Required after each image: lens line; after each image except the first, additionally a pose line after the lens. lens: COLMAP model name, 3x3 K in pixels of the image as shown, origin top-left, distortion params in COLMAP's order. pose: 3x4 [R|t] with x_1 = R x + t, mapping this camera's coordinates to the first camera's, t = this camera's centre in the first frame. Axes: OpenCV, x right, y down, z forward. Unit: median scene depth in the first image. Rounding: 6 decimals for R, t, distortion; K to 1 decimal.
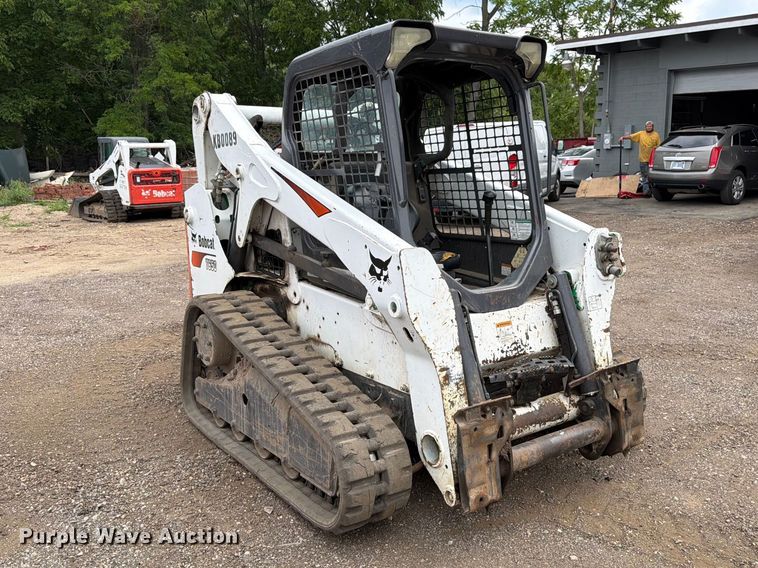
lens RADIAL K [[725.8, 0, 396.0], [0, 725.8, 285.0], [0, 0, 1]] dist [0.037759, 0.000000]
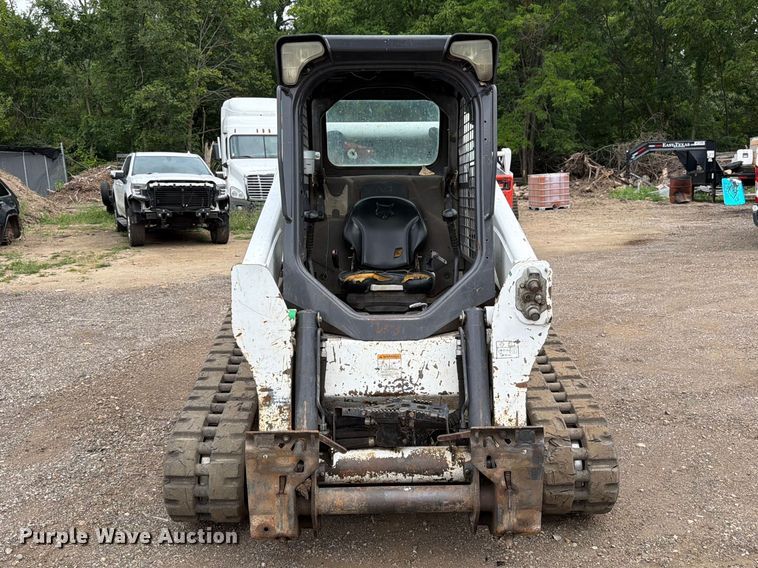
lens RADIAL K [[725.8, 0, 386.0], [0, 725.8, 288.5], [0, 0, 1]] dist [0.037759, 0.000000]
pose [[0.809247, 0.100839, -0.578750, 0.660730], [-0.101525, 0.994341, 0.031291, -0.058767], [0.578630, 0.033436, 0.814905, 0.252805]]
